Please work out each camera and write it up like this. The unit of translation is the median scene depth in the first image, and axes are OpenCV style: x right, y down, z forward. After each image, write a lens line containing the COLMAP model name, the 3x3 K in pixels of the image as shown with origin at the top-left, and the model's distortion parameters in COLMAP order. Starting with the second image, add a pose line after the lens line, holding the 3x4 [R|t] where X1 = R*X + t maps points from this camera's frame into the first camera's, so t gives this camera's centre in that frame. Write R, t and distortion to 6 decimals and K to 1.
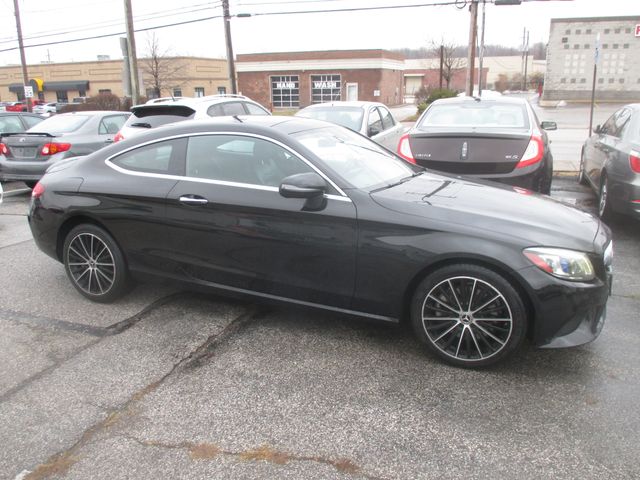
lens RADIAL K [[519.8, 0, 322.2], [0, 519.8, 246.9], [0, 0, 1]] dist [-0.045388, 0.001511]
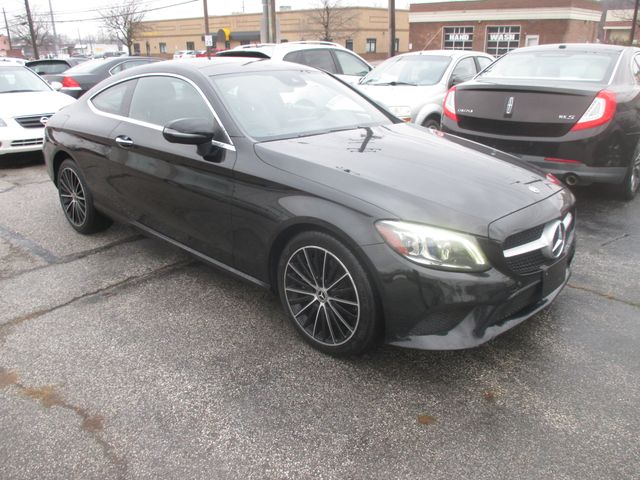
lens RADIAL K [[519.8, 0, 324.6], [0, 519.8, 245.5], [0, 0, 1]] dist [-0.045388, 0.001511]
pose [[0.944855, 0.120656, -0.304453, 0.385256], [-0.095840, 0.990830, 0.095235, -0.018779], [0.313152, -0.060805, 0.947755, 0.137585]]
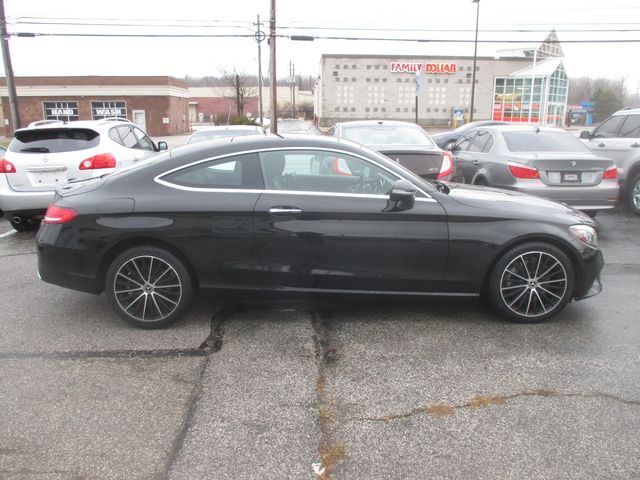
lens RADIAL K [[519.8, 0, 317.6], [0, 519.8, 251.0], [0, 0, 1]] dist [-0.045388, 0.001511]
pose [[0.913292, -0.088752, 0.397519, -0.530334], [0.105906, 0.994147, -0.021358, 0.018176], [-0.393296, 0.061606, 0.917345, 0.004906]]
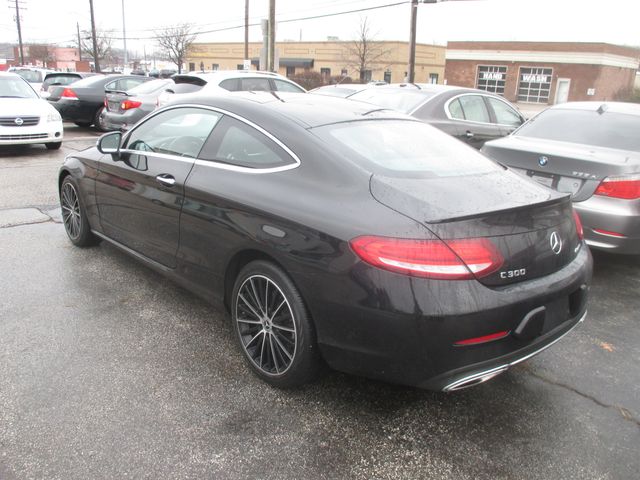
lens RADIAL K [[519.8, 0, 322.6], [0, 519.8, 246.7], [0, 0, 1]] dist [-0.045388, 0.001511]
pose [[0.900664, 0.188909, -0.391302, 1.038264], [-0.179893, 0.981858, 0.059950, -0.018411], [0.395528, 0.016397, 0.918308, 0.029104]]
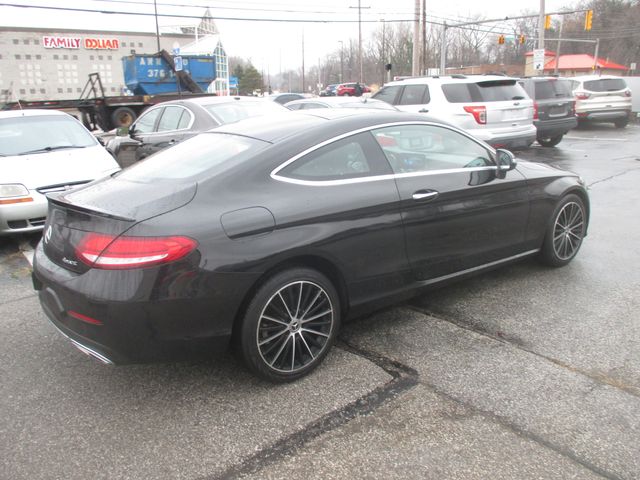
lens RADIAL K [[519.8, 0, 313.5], [0, 519.8, 254.2], [0, 0, 1]] dist [-0.045388, 0.001511]
pose [[0.490326, -0.258536, 0.832310, -0.979750], [0.266177, 0.953782, 0.139460, -0.147401], [-0.829898, 0.153161, 0.536481, 0.590472]]
